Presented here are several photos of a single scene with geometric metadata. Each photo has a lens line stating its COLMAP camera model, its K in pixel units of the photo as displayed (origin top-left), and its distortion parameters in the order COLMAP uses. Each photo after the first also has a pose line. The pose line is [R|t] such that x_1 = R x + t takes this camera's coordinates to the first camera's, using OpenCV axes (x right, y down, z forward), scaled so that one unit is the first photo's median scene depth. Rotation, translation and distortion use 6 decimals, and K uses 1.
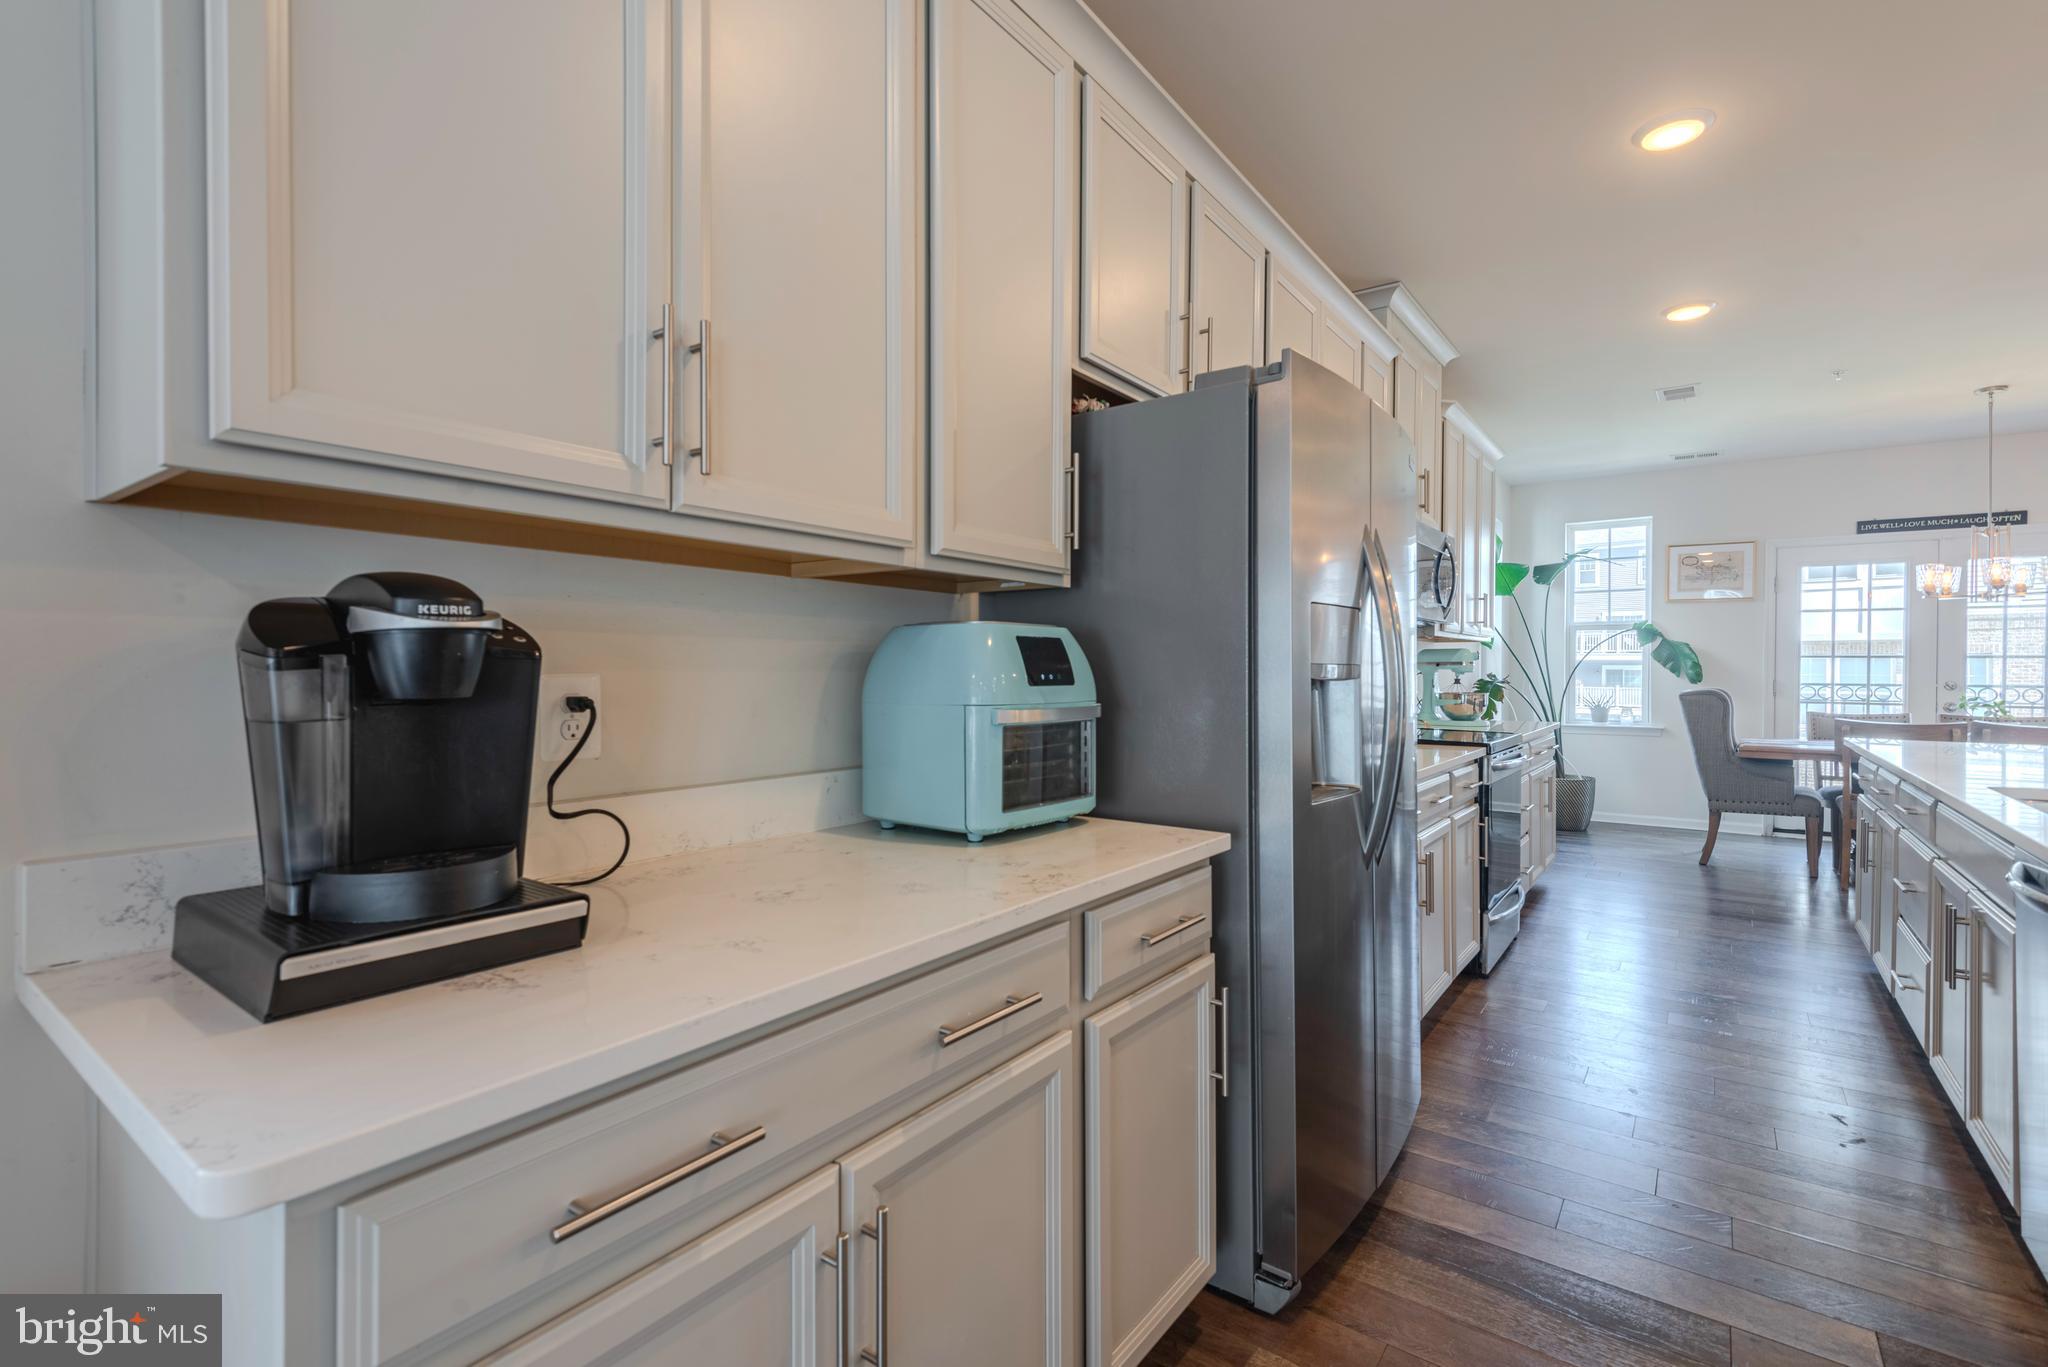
lens RADIAL K [[930.1, 0, 1037.6], [0, 930.1, 667.9], [0, 0, 1]] dist [0.052842, -0.025420]
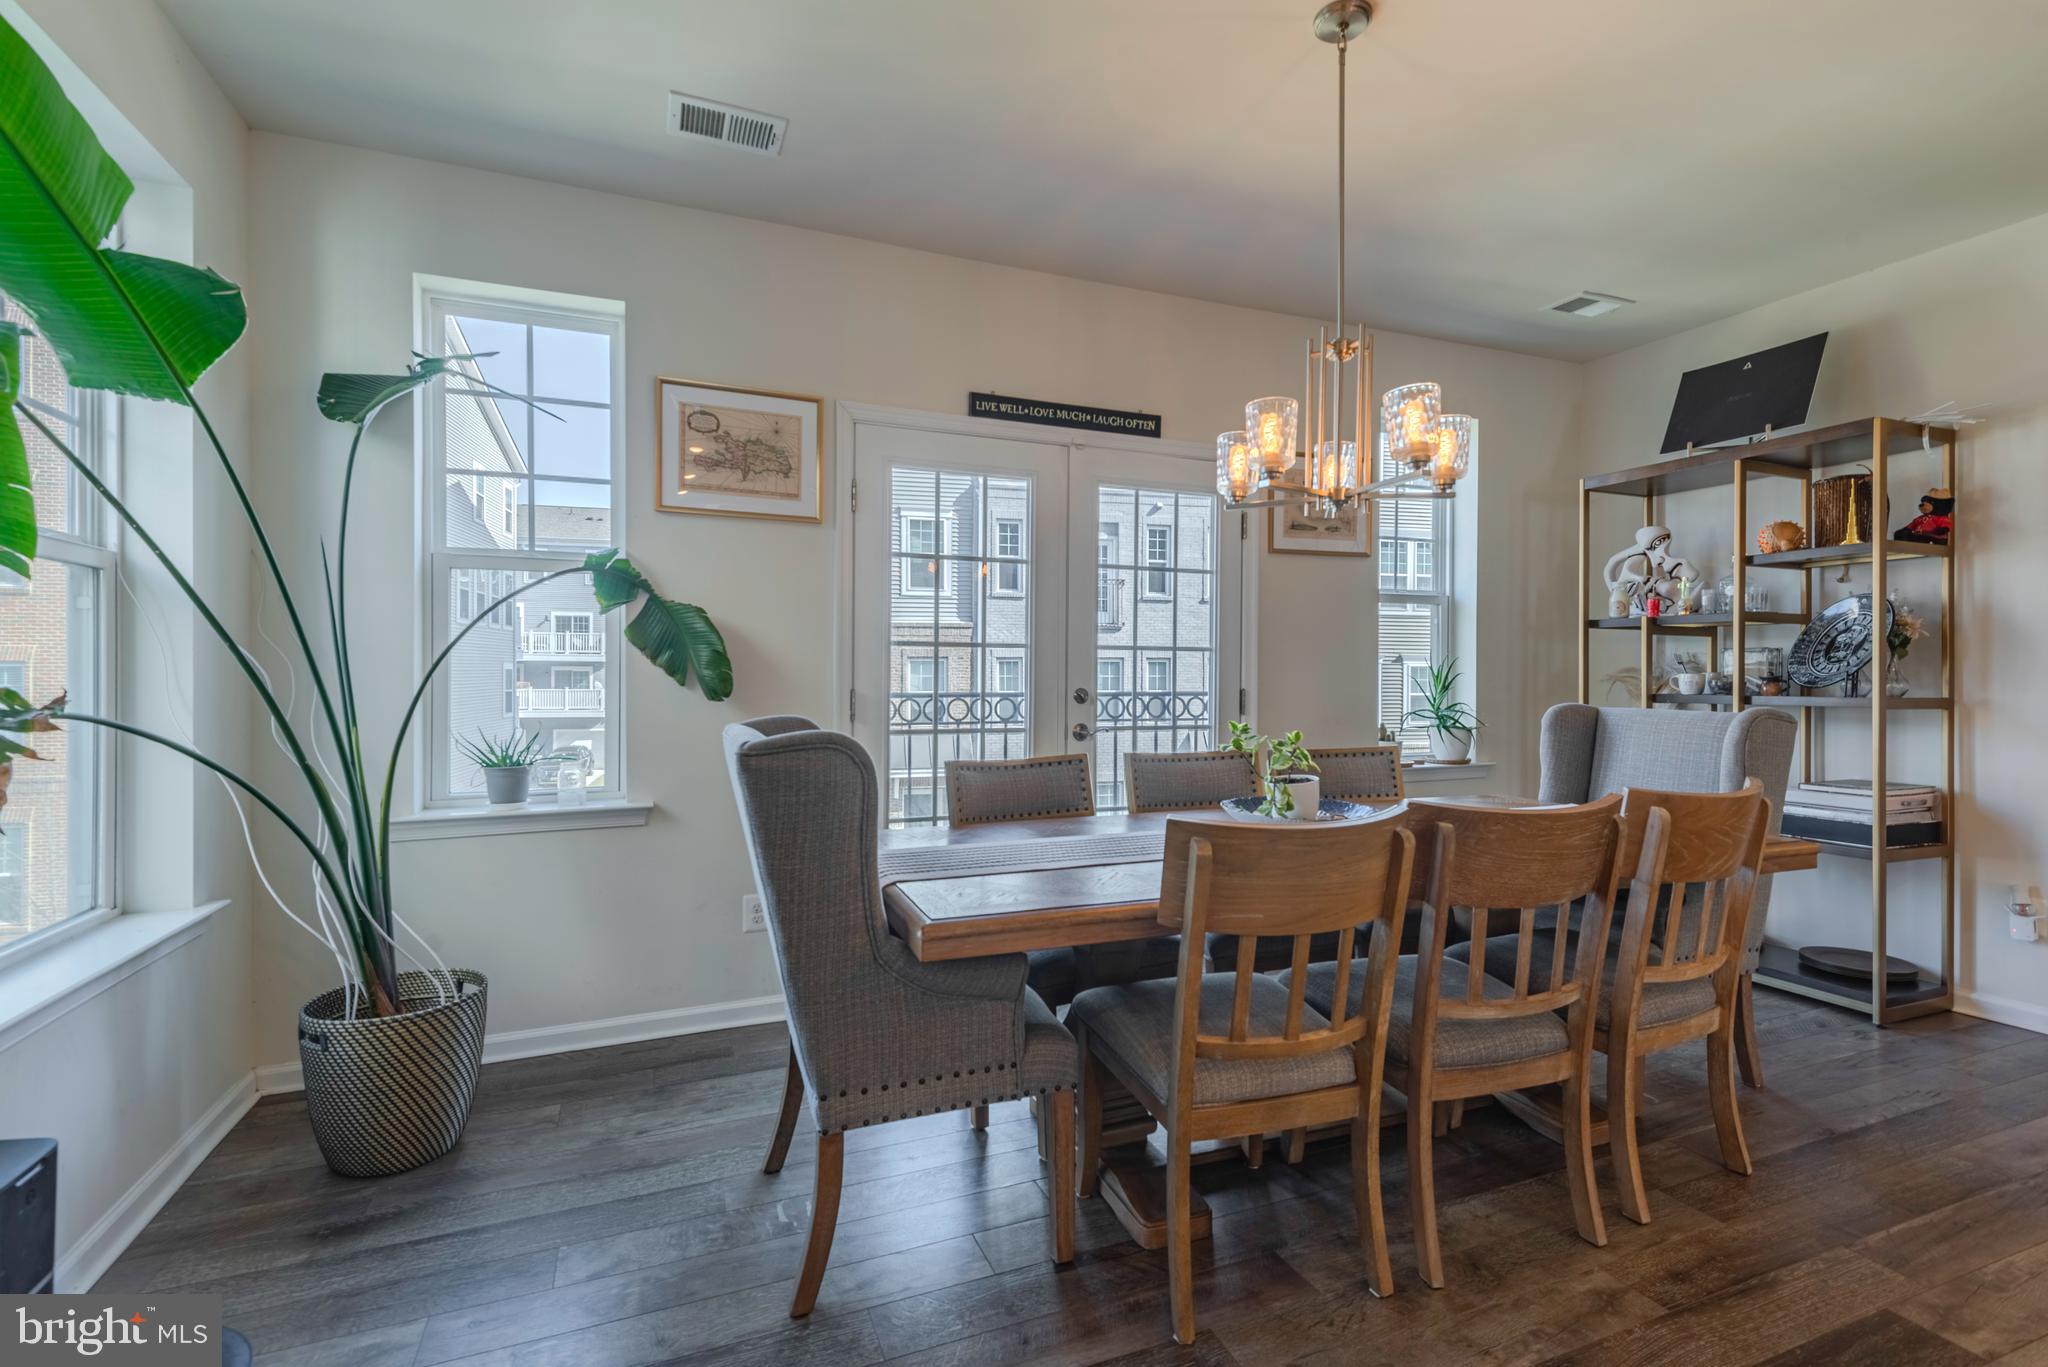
lens RADIAL K [[913.7, 0, 1014.2], [0, 913.7, 675.9], [0, 0, 1]] dist [0.046709, -0.023377]
pose [[0.539200, -0.005916, 0.842157, 0.467626], [0.000430, 0.999977, 0.006749, 0.002693], [-0.842178, -0.003276, 0.539190, 0.747515]]
